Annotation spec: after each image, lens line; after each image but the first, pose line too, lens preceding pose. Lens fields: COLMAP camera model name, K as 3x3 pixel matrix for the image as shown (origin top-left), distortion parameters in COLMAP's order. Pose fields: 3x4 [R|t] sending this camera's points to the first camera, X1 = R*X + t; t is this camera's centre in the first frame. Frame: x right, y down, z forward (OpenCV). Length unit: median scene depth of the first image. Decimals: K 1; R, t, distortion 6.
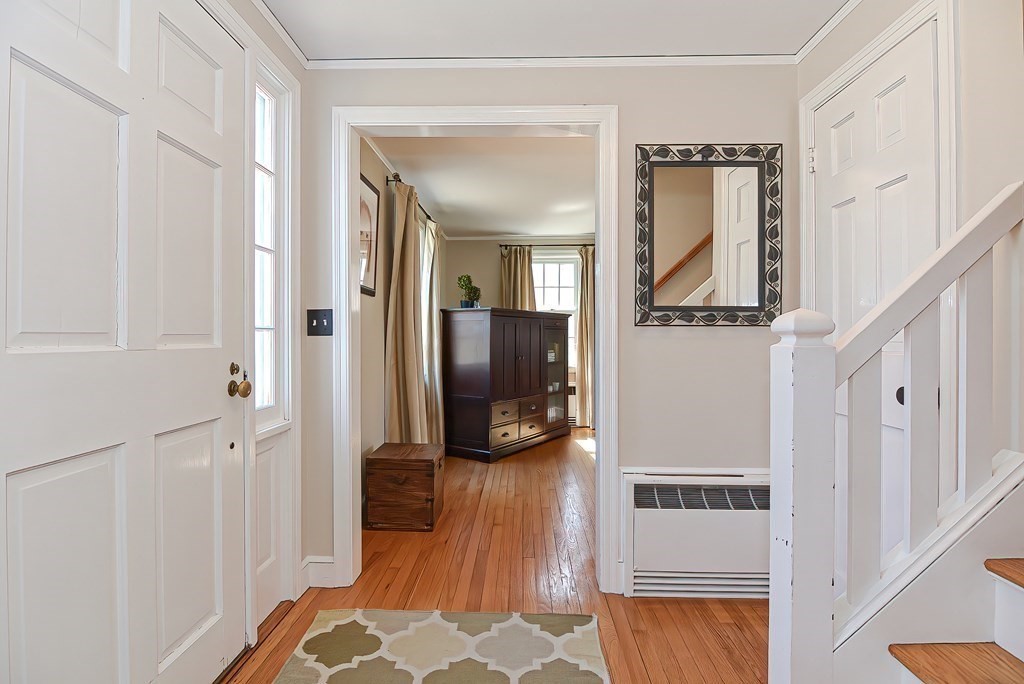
lens RADIAL K [[509.8, 0, 506.9], [0, 509.8, 338.1], [0, 0, 1]] dist [-0.003686, -0.000843]
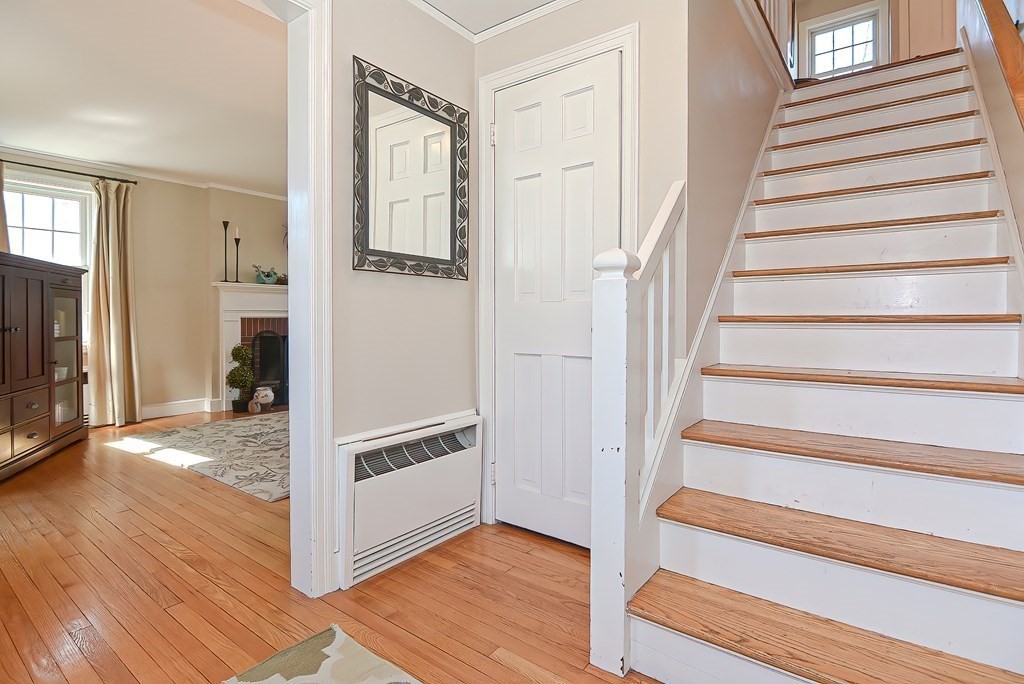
lens RADIAL K [[502.0, 0, 515.9], [0, 502.0, 326.8], [0, 0, 1]] dist [-0.001141, -0.000274]
pose [[0.579685, -0.015033, 0.814702, -0.274704], [0.000879, 0.999841, 0.017824, 0.056448], [-0.814841, -0.009616, 0.579605, 0.289214]]
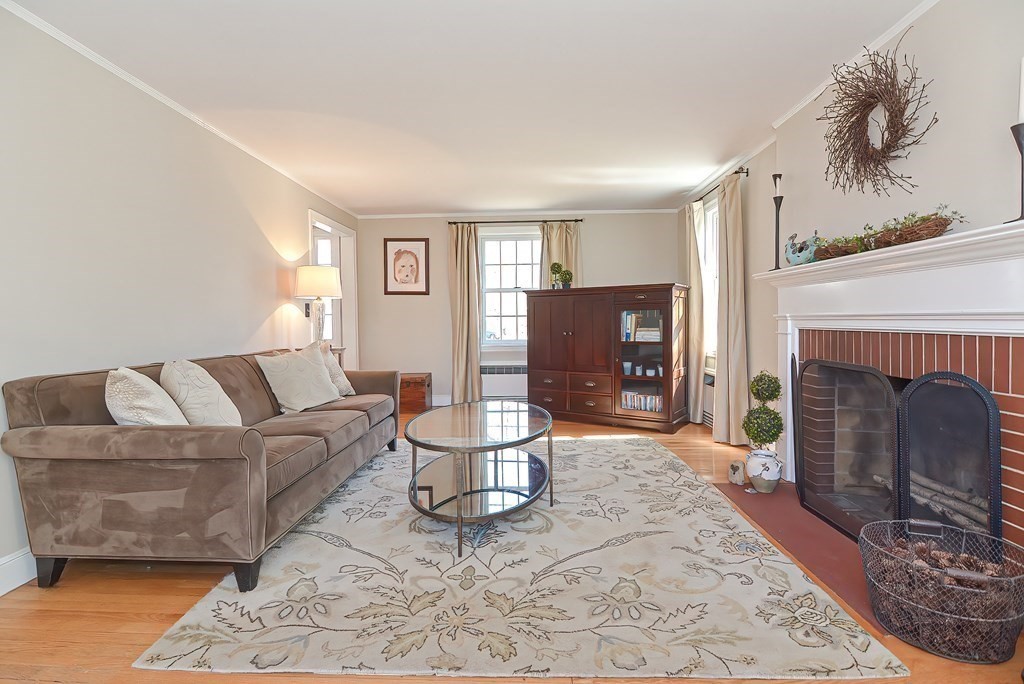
lens RADIAL K [[509.8, 0, 506.9], [0, 509.8, 338.1], [0, 0, 1]] dist [-0.003686, -0.000843]
pose [[-0.050042, 0.037329, -0.998049, 2.595269], [0.009491, 0.999274, 0.036899, 0.020392], [0.998702, -0.007626, -0.050360, 2.167251]]
